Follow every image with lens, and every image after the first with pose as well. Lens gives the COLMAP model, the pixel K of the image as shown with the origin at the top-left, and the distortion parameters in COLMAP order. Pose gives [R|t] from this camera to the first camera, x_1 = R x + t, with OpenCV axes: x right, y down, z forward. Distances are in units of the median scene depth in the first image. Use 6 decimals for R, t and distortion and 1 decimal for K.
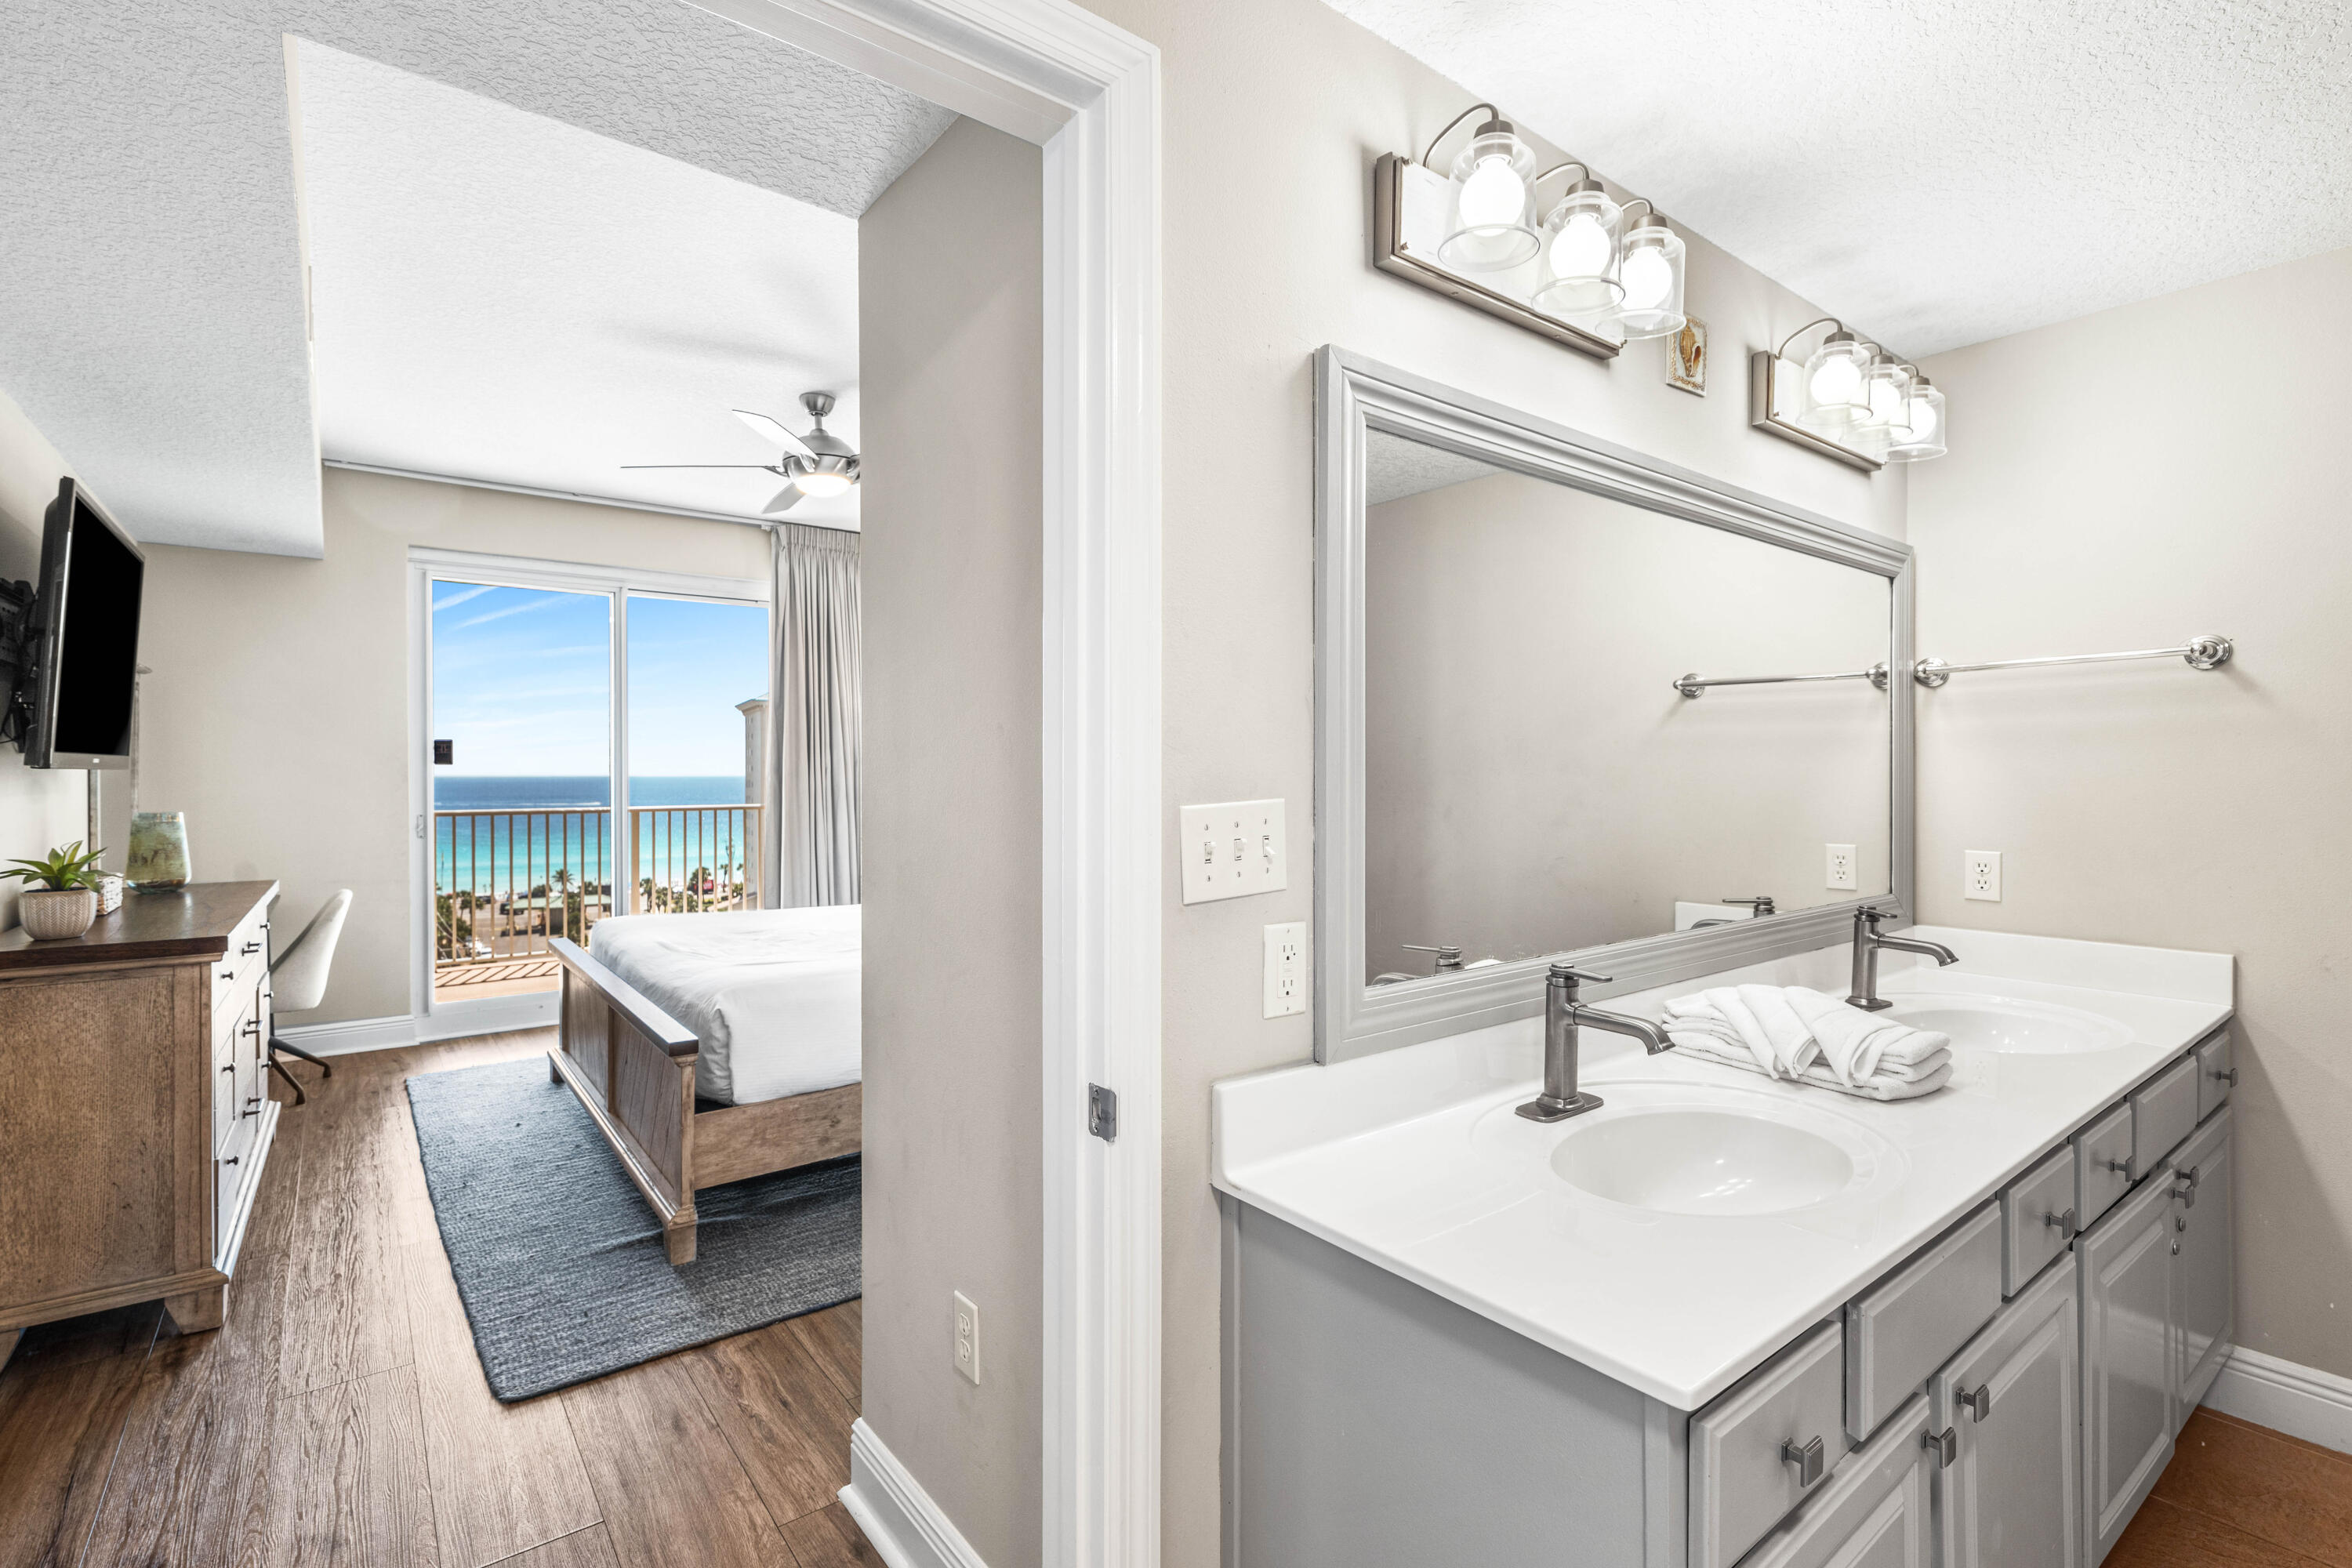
lens RADIAL K [[1109.1, 0, 1251.0], [0, 1109.1, 769.2], [0, 0, 1]] dist [-0.002200, 0.001130]
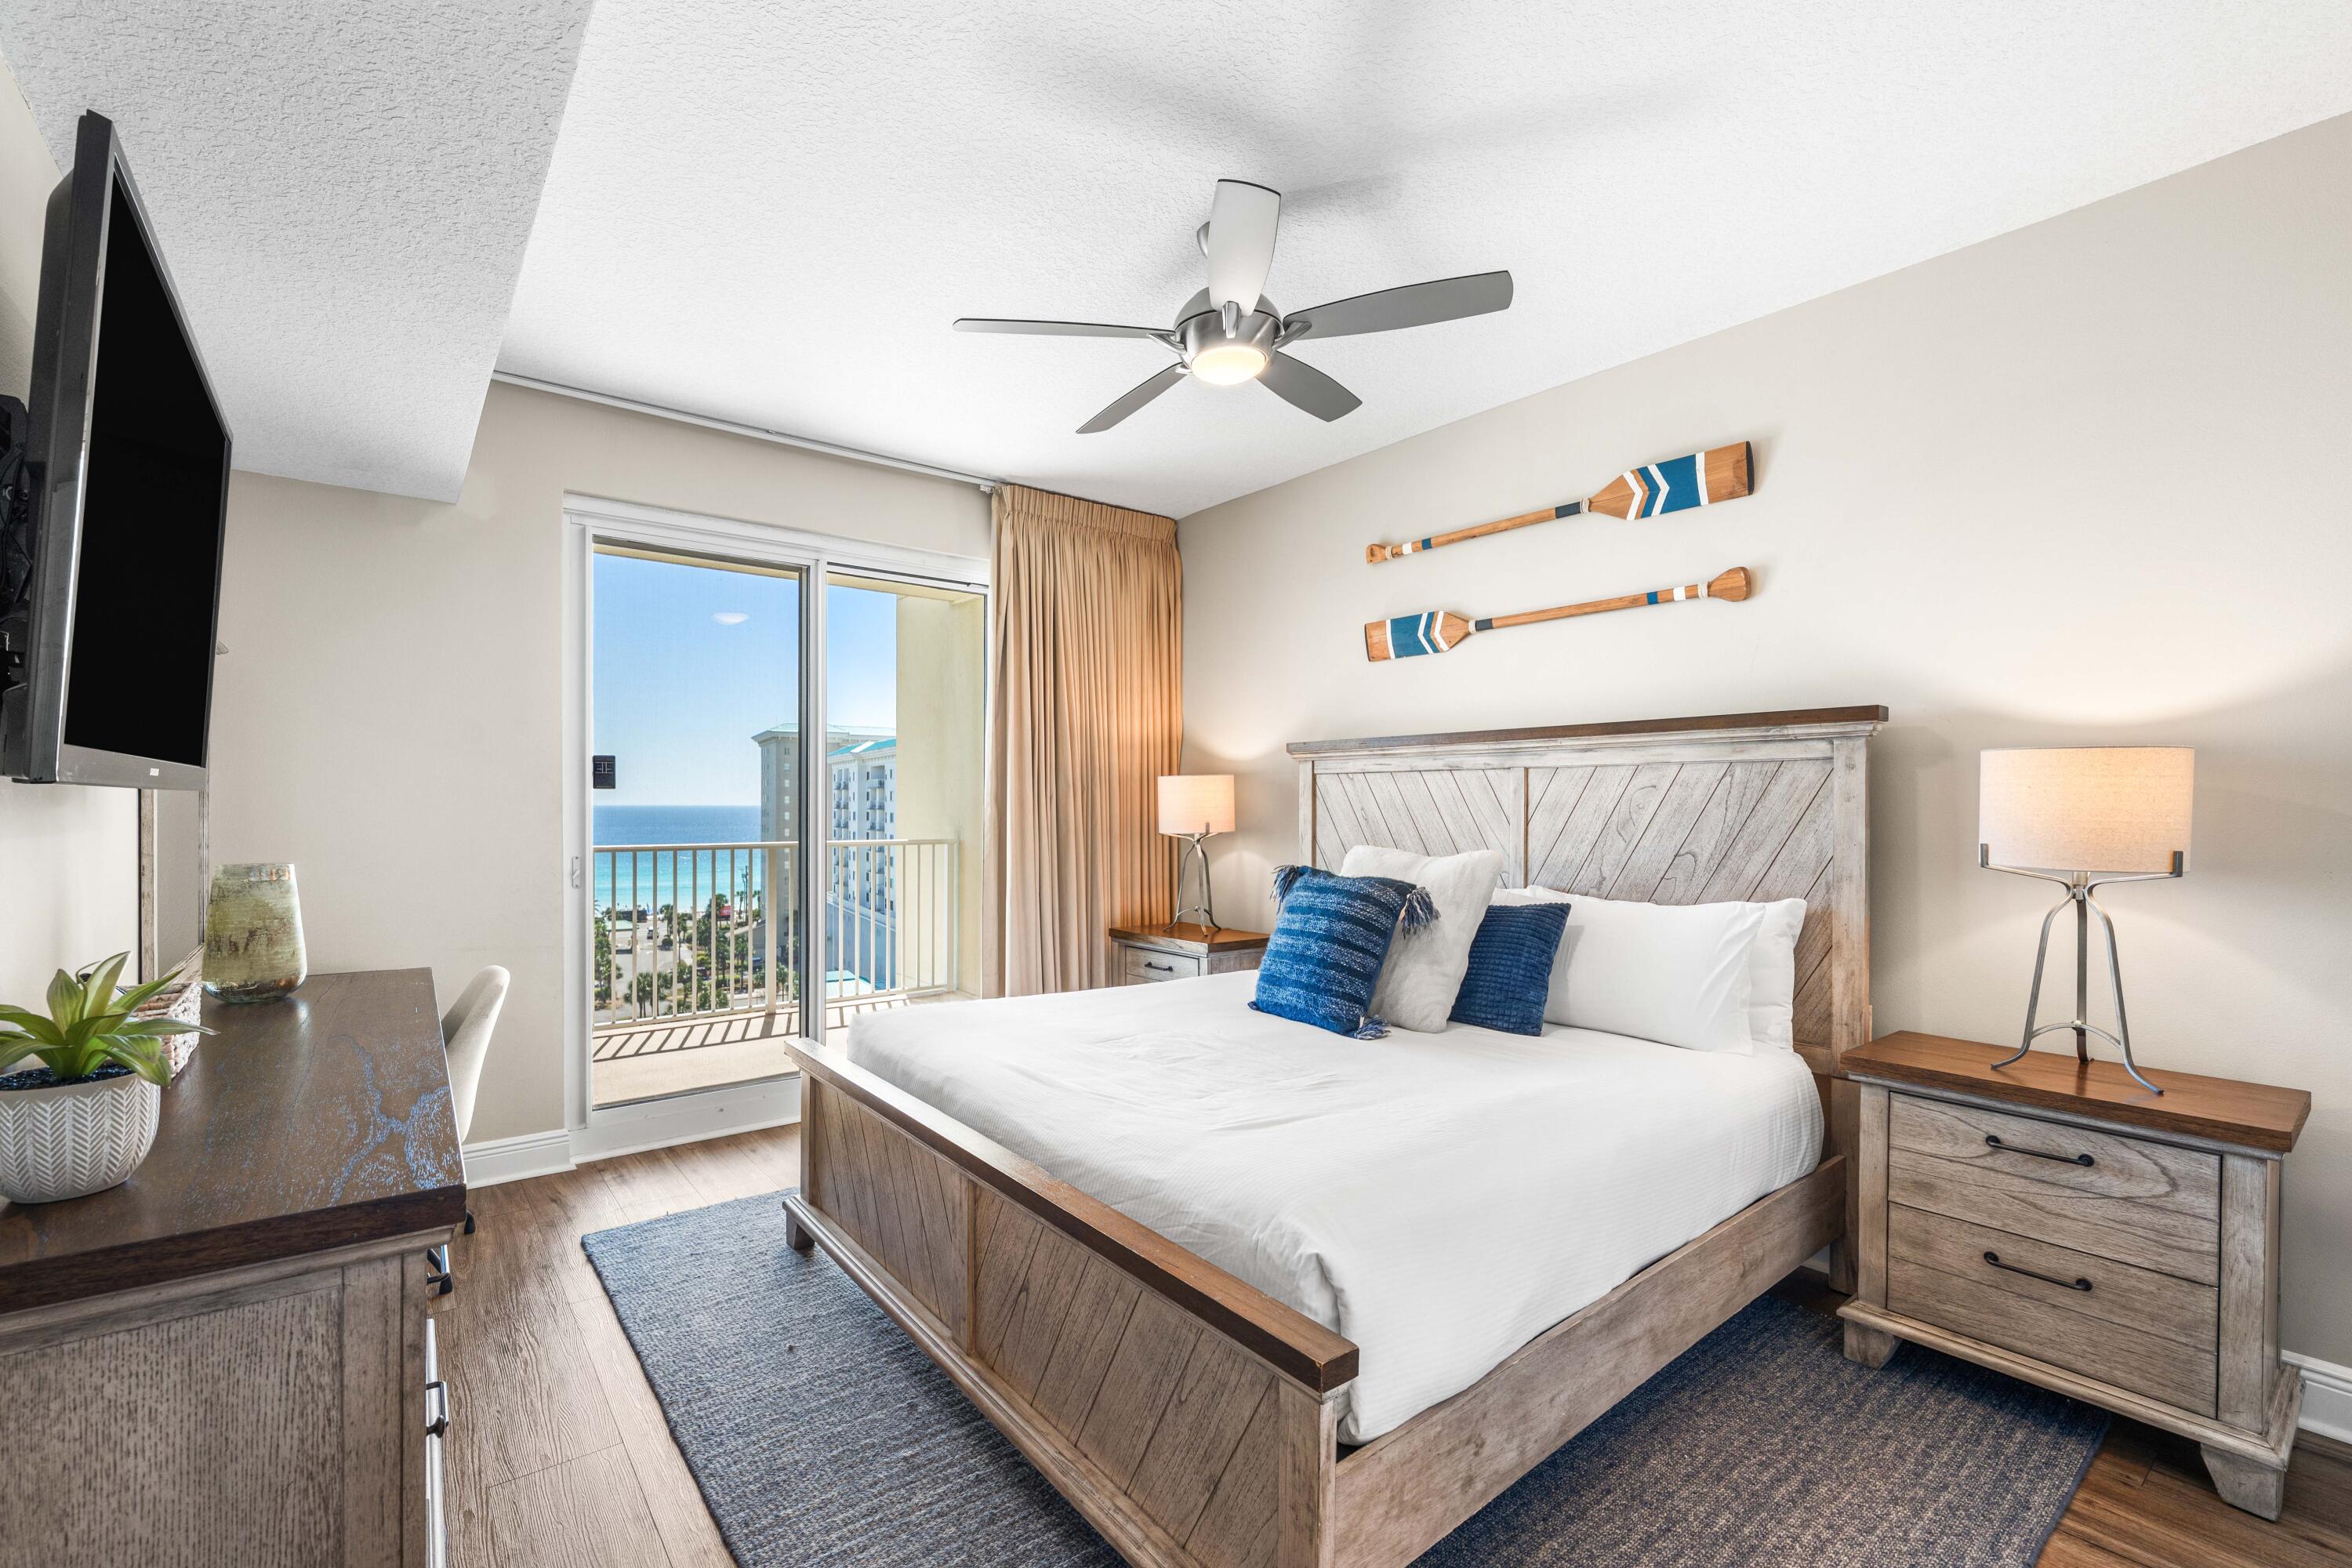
lens RADIAL K [[1037.5, 0, 1174.8], [0, 1037.5, 806.2], [0, 0, 1]] dist [0.002625, -0.000598]
pose [[0.999683, 0.005858, -0.024478, -0.480043], [-0.005755, 0.999974, 0.004273, 0.003045], [0.024502, -0.004130, 0.999691, 0.455955]]
